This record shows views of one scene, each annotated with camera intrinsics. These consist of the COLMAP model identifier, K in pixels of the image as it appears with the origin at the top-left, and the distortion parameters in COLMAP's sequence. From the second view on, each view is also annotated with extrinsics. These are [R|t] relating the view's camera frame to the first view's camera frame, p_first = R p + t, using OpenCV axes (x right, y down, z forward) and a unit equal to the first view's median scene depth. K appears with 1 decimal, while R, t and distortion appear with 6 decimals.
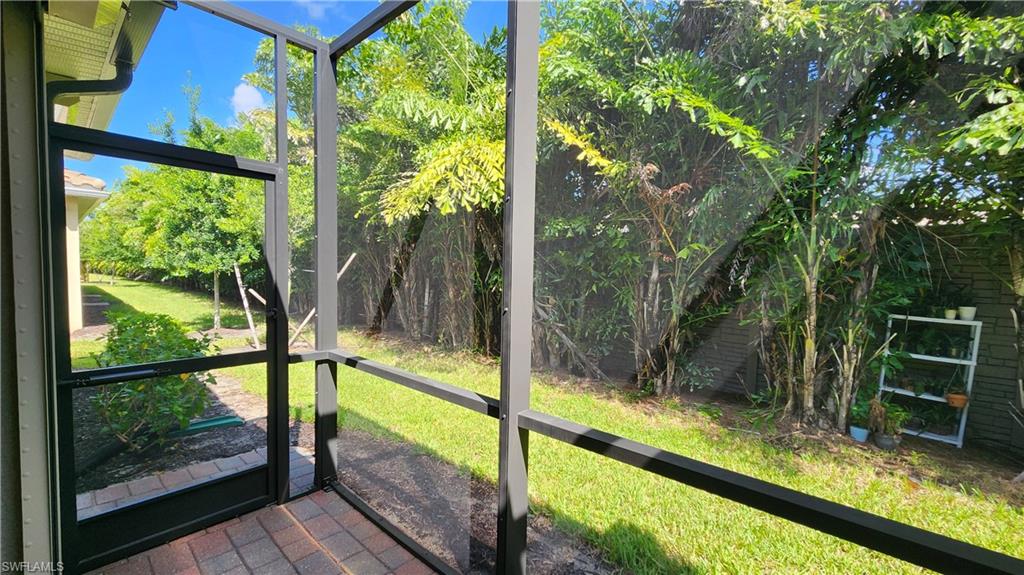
lens RADIAL K [[416.4, 0, 513.8], [0, 416.4, 283.8], [0, 0, 1]] dist [0.002006, 0.000318]
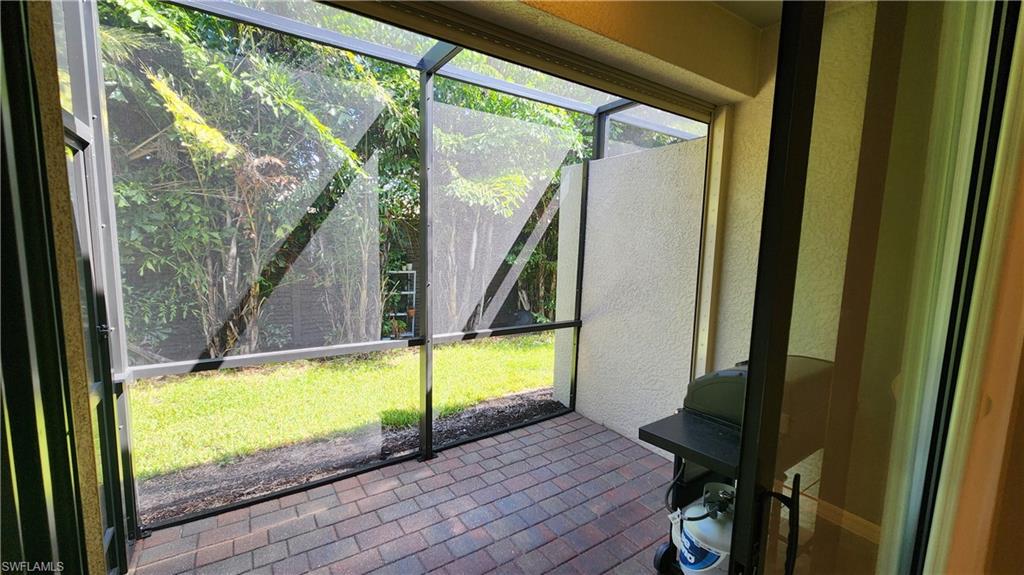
lens RADIAL K [[416.4, 0, 515.8], [0, 416.4, 291.5], [0, 0, 1]] dist [0.002006, 0.000318]
pose [[0.242136, -0.123371, 0.962367, -0.633737], [0.018460, 0.992289, 0.122562, -0.042280], [-0.970067, -0.011911, 0.242547, 0.066576]]
